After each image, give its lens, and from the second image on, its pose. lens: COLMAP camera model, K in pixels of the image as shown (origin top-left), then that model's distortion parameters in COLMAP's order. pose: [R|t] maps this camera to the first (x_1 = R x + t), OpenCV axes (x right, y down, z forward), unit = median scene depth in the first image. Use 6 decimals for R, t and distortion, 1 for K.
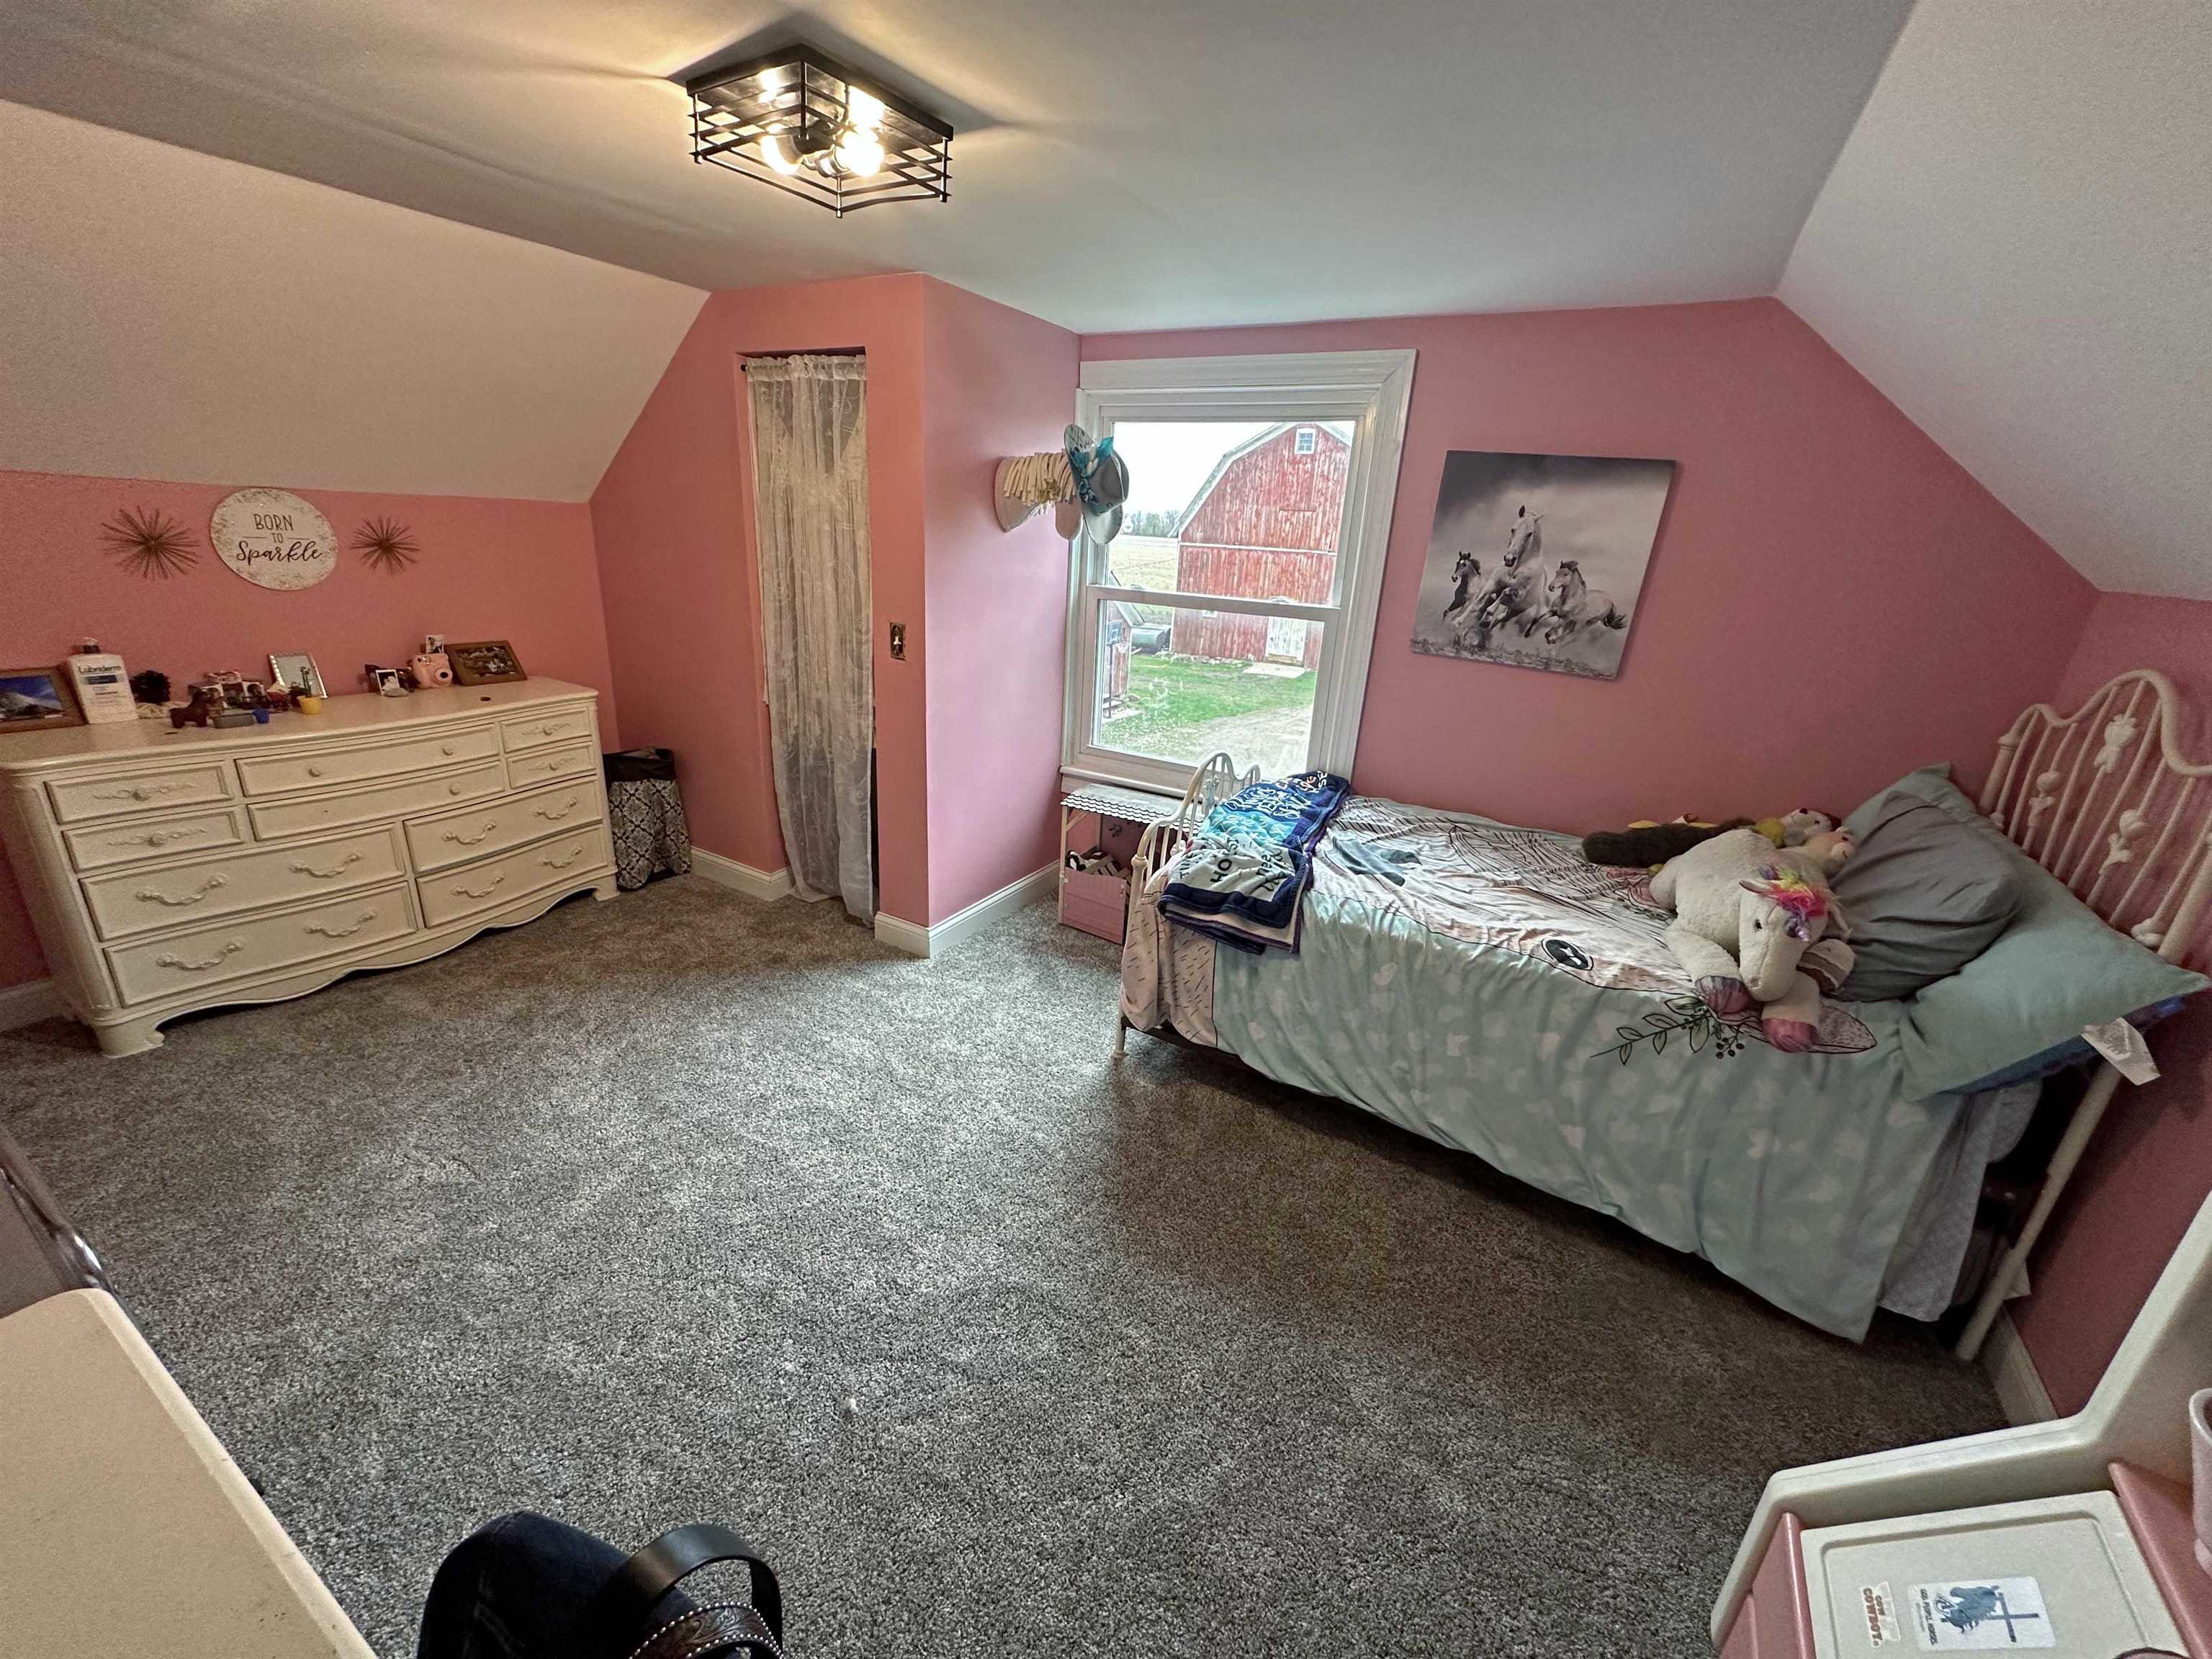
lens RADIAL K [[881.8, 0, 1114.6], [0, 881.8, 831.3], [0, 0, 1]] dist [-0.001137, 0.000221]
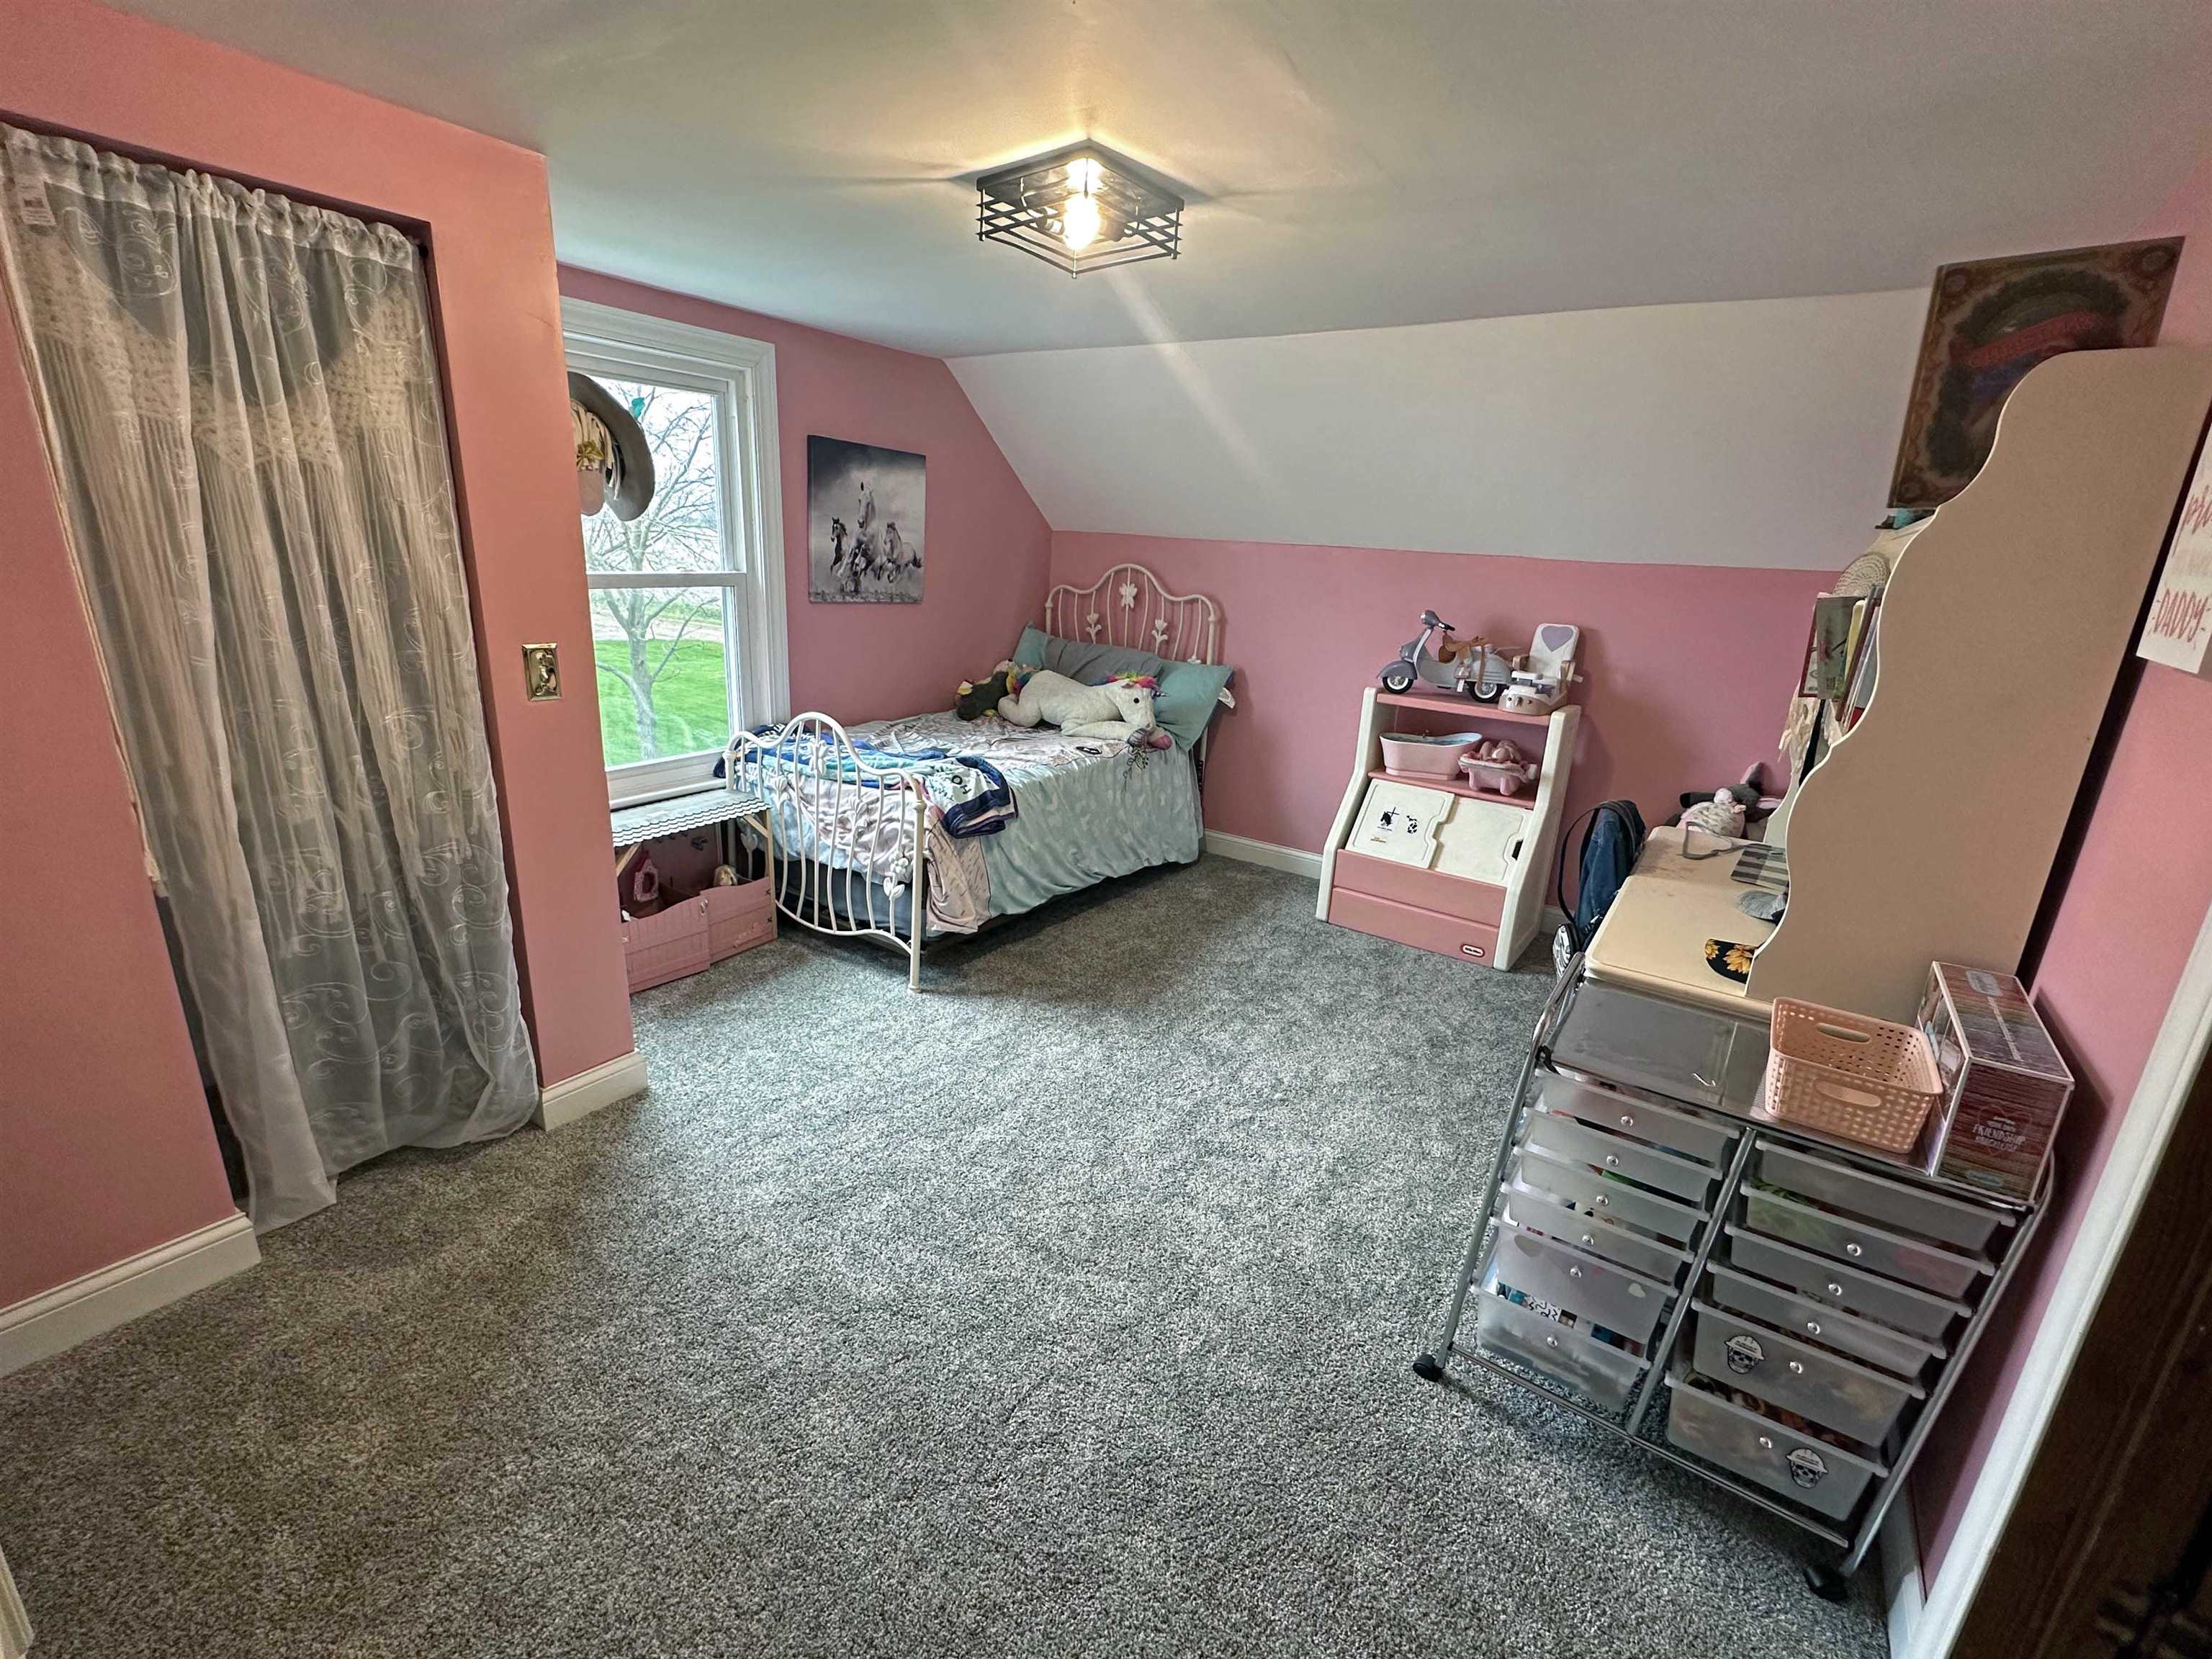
lens RADIAL K [[968.7, 0, 1111.1], [0, 968.7, 832.9], [0, 0, 1]] dist [0.002262, 0.000459]
pose [[0.071356, -0.337363, 0.938666, -1.069903], [0.287062, 0.908196, 0.304590, -0.227531], [-0.955251, 0.247721, 0.161650, 0.539062]]
